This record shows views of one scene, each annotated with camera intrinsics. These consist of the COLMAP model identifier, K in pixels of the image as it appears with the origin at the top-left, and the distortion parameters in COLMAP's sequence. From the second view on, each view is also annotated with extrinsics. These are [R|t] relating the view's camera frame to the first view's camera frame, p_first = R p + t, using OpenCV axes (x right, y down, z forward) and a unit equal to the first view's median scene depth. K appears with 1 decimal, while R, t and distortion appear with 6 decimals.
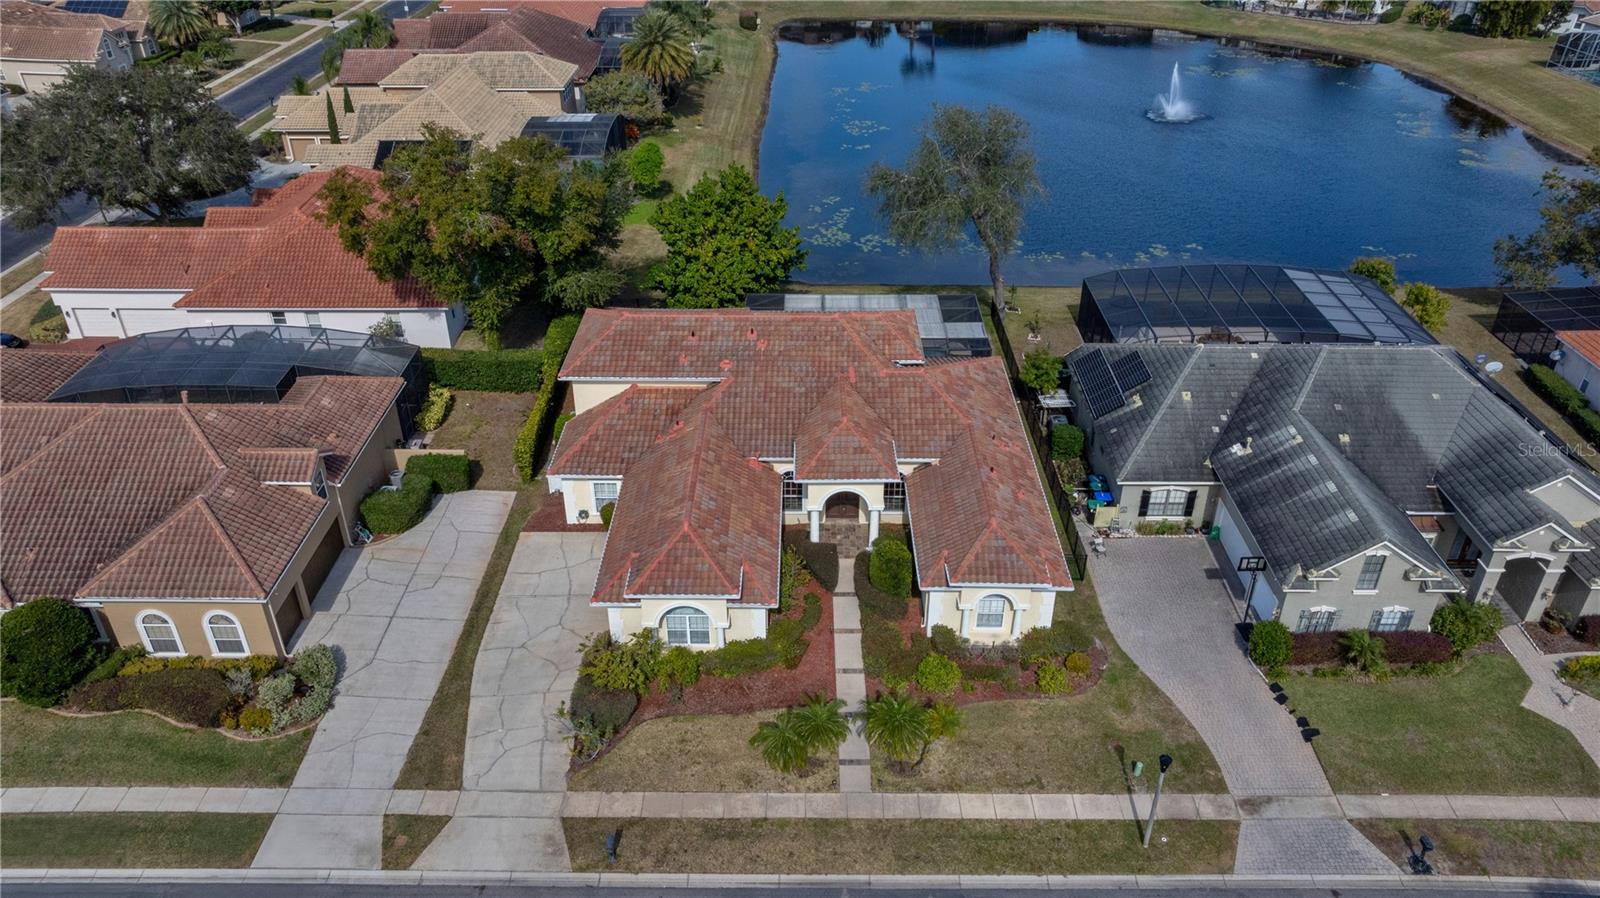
lens RADIAL K [[1115.3, 0, 806.4], [0, 1115.3, 445.2], [0, 0, 1]] dist [-0.039193, 0.042492]
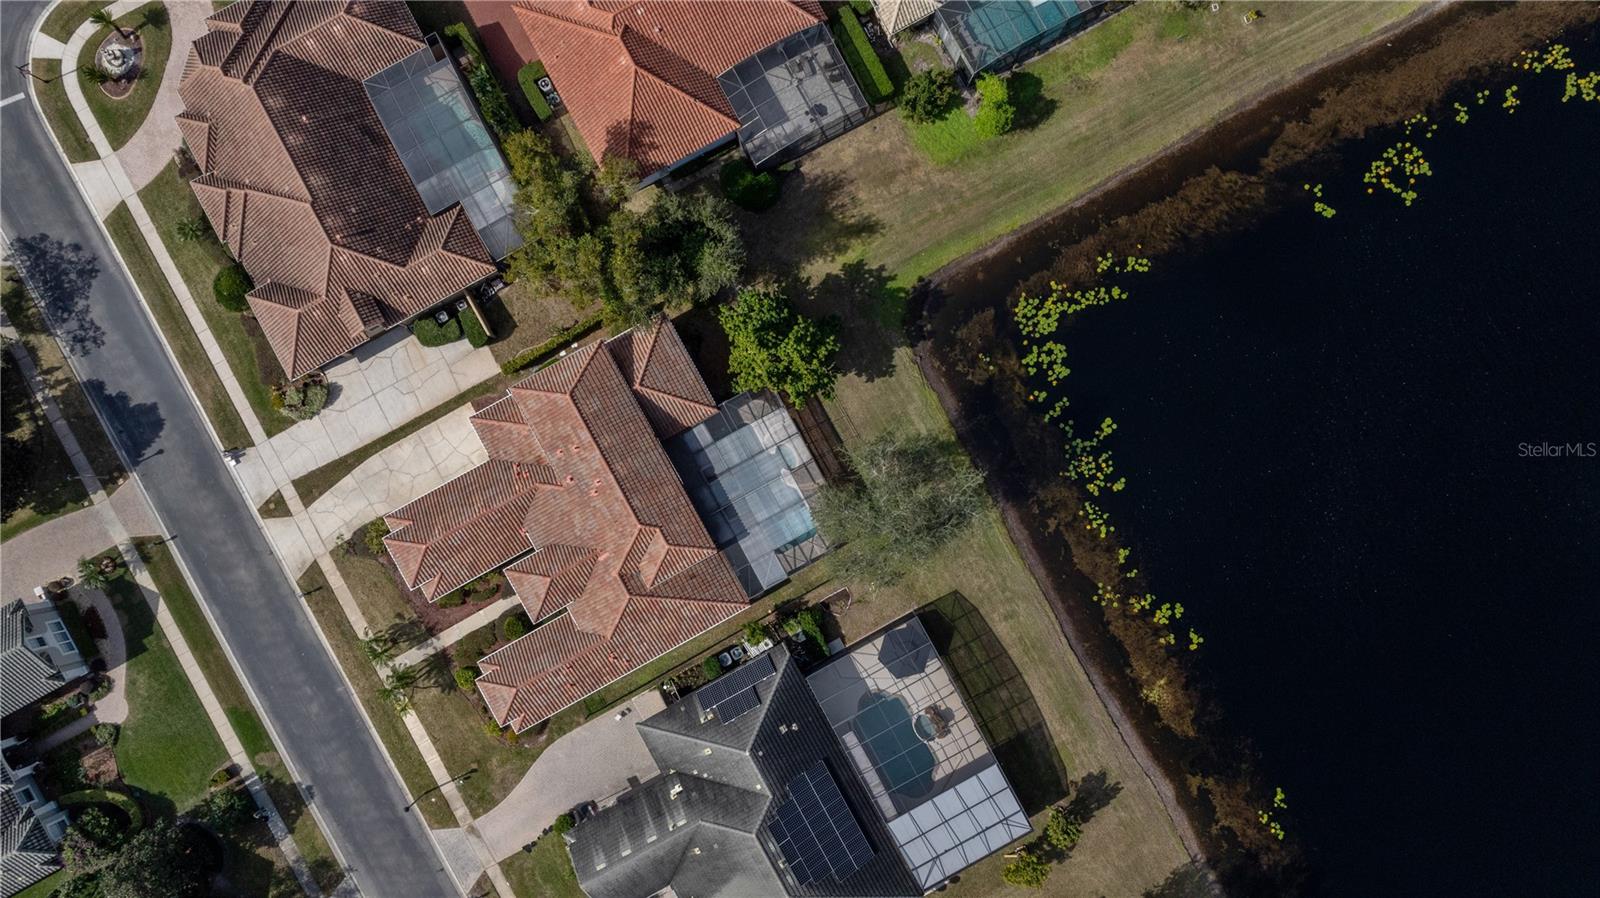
lens RADIAL K [[1115.3, 0, 806.4], [0, 1115.3, 445.2], [0, 0, 1]] dist [-0.039193, 0.042492]
pose [[0.483122, 0.875390, -0.016876, 0.076622], [-0.470877, 0.276028, 0.837904, -1.699296], [0.738152, -0.396863, 0.545556, 0.498113]]
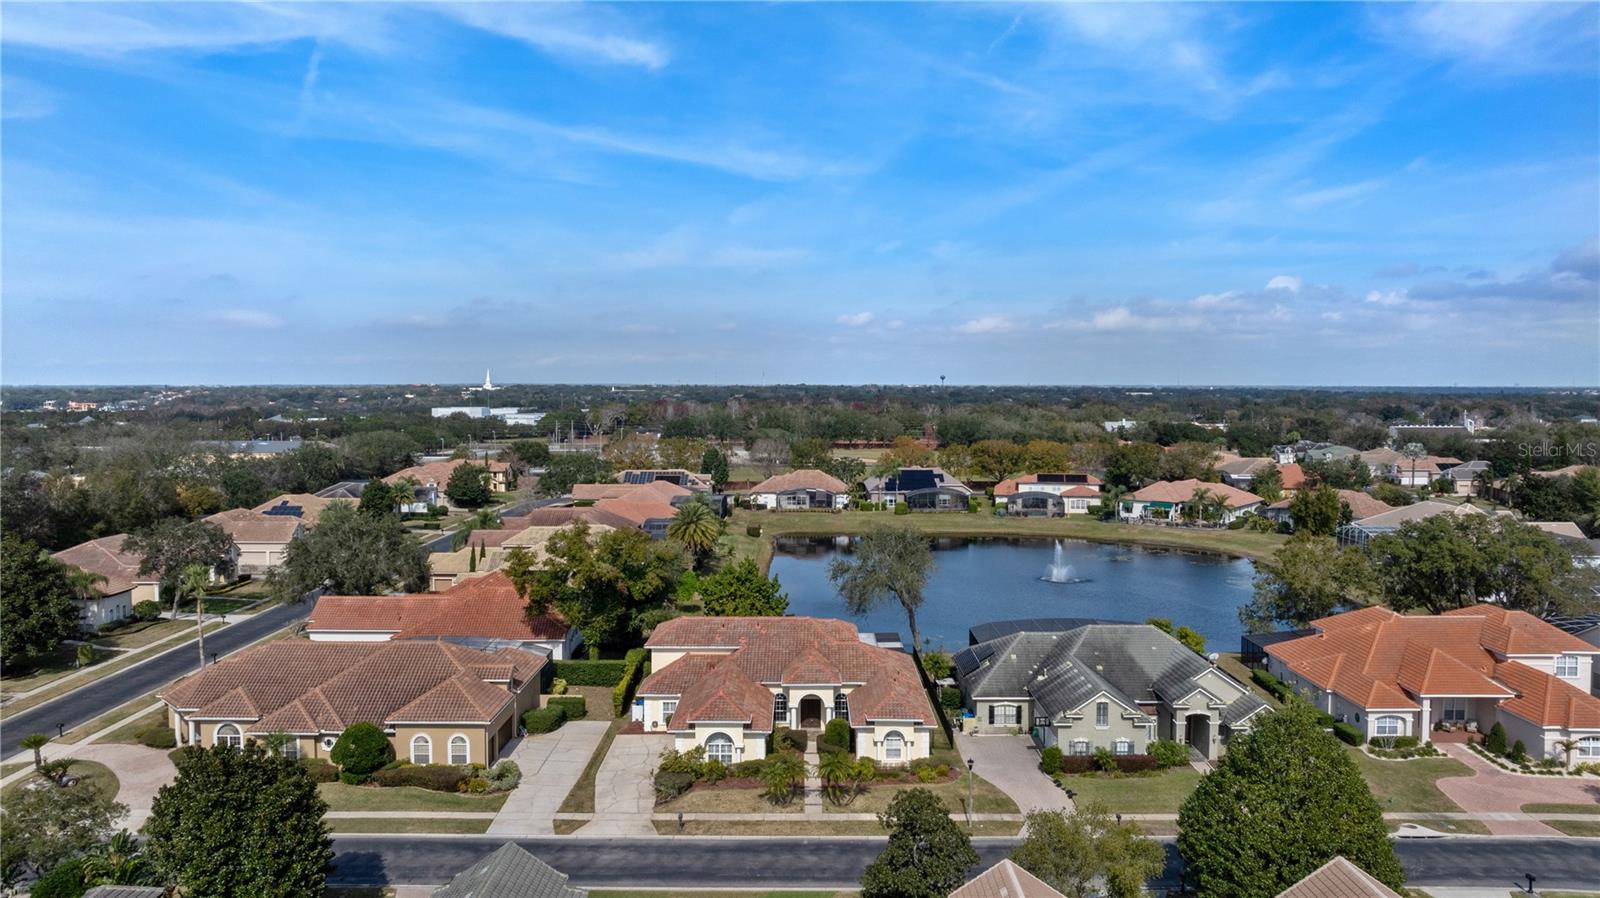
lens RADIAL K [[1115.3, 0, 806.4], [0, 1115.3, 445.2], [0, 0, 1]] dist [-0.039193, 0.042492]
pose [[0.999993, -0.002638, 0.002609, 0.025195], [0.003564, 0.878268, -0.478155, 0.549768], [-0.001030, 0.478161, 0.878271, -0.734899]]
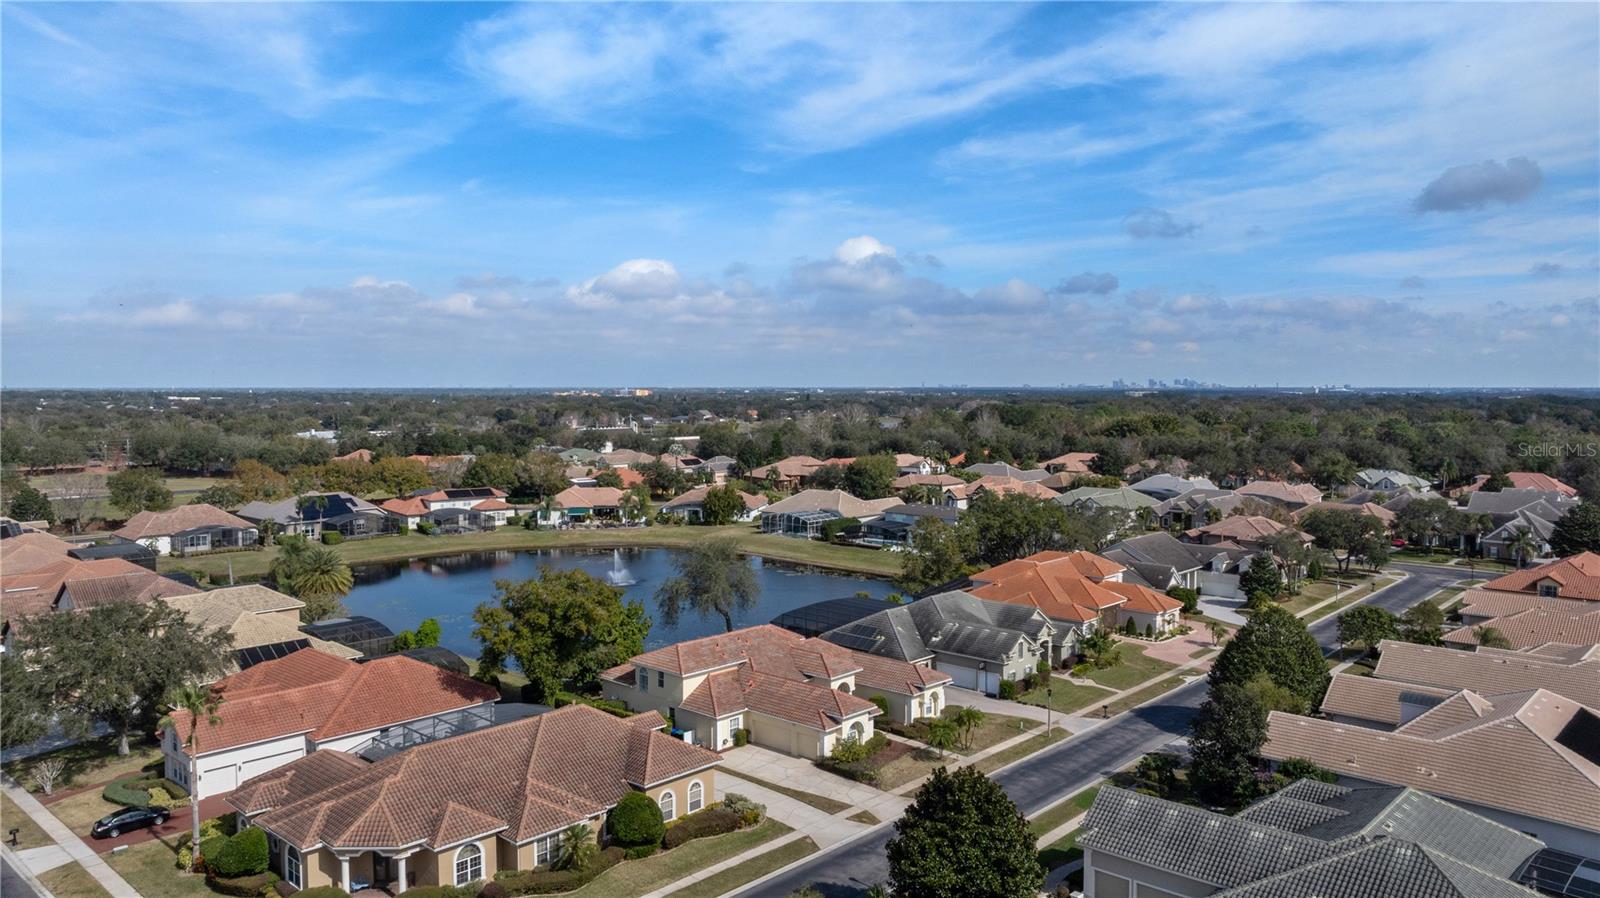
lens RADIAL K [[1122.2, 0, 806.6], [0, 1122.2, 446.6], [0, 0, 1]] dist [-0.008056, 0.001261]
pose [[0.674505, -0.044390, 0.736934, -1.592848], [0.390941, 0.868228, -0.305525, 0.282547], [-0.626265, 0.494176, 0.602978, -0.453359]]
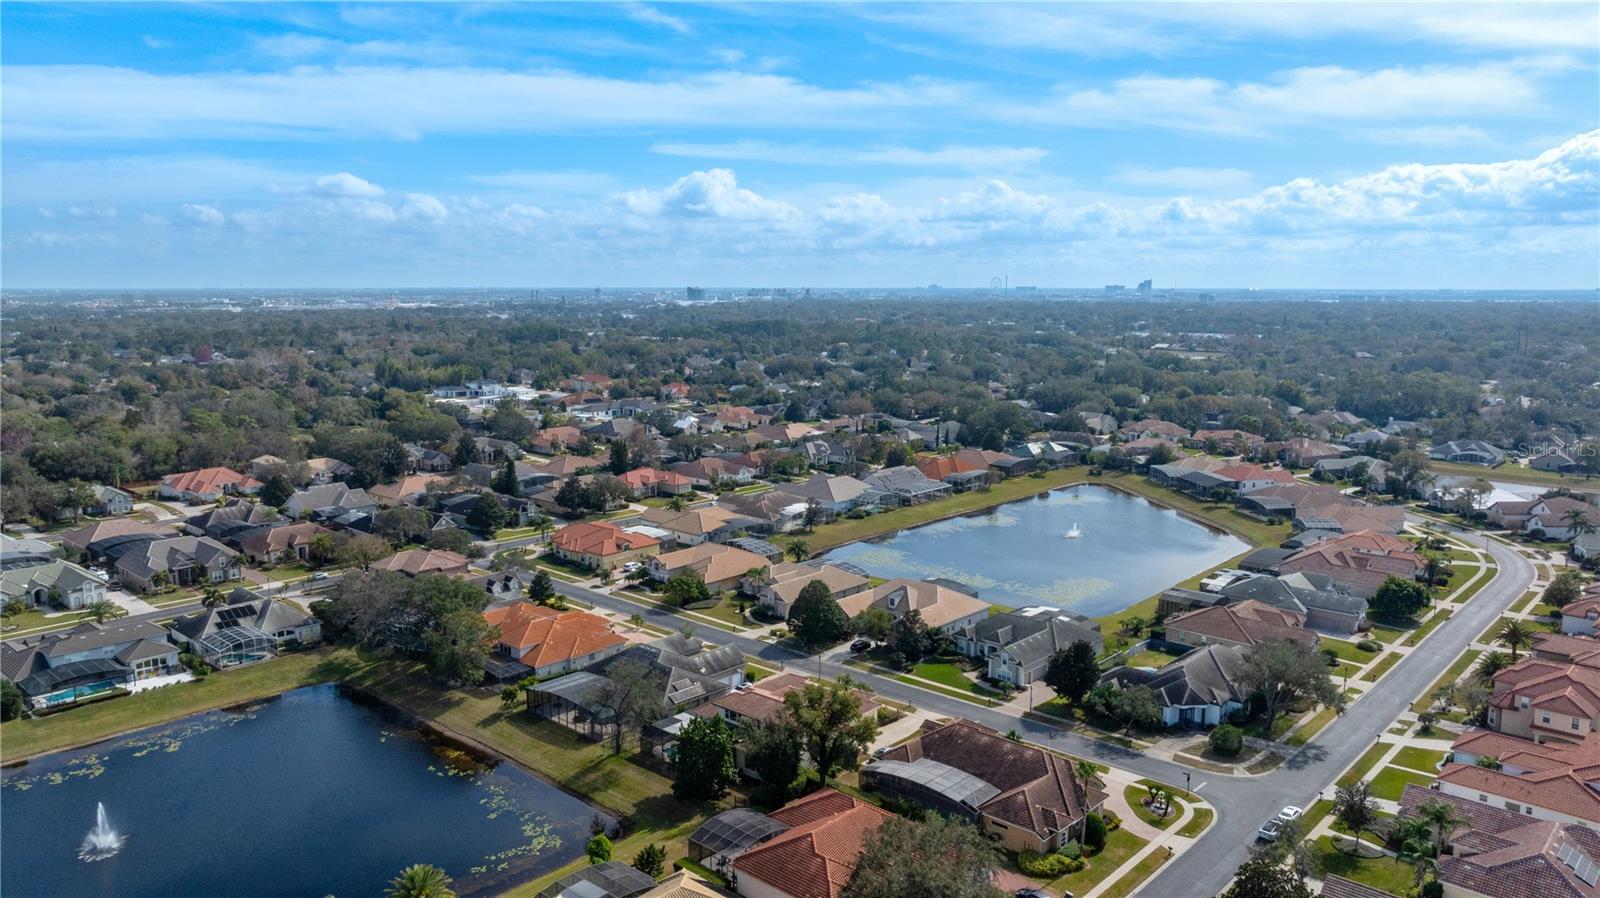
lens RADIAL K [[1169.9, 0, 805.3], [0, 1169.9, 456.2], [0, 0, 1]] dist [-0.036283, -0.000347]
pose [[-0.745184, -0.114481, 0.656959, -2.295423], [0.350085, 0.771324, 0.531508, -2.480453], [-0.567576, 0.626062, -0.534700, 2.513528]]
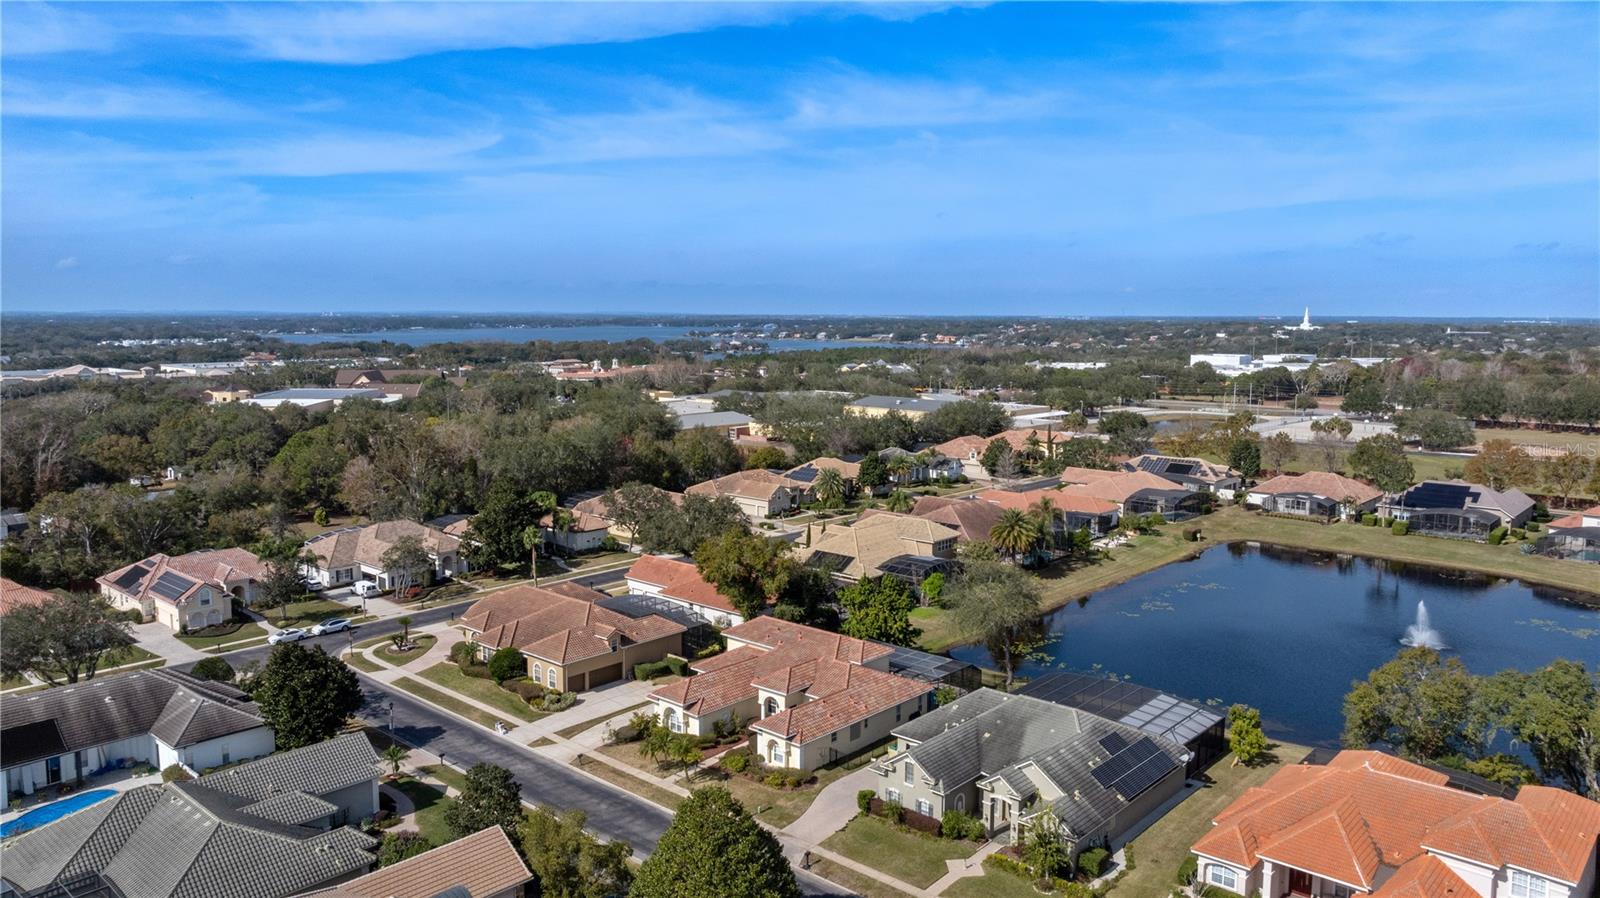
lens RADIAL K [[1115.3, 0, 806.4], [0, 1115.3, 445.2], [0, 0, 1]] dist [-0.039193, 0.042492]
pose [[0.749088, 0.076796, -0.658004, 1.526591], [-0.349193, 0.889842, -0.293677, 0.225246], [0.562966, 0.449760, 0.693387, -0.704831]]
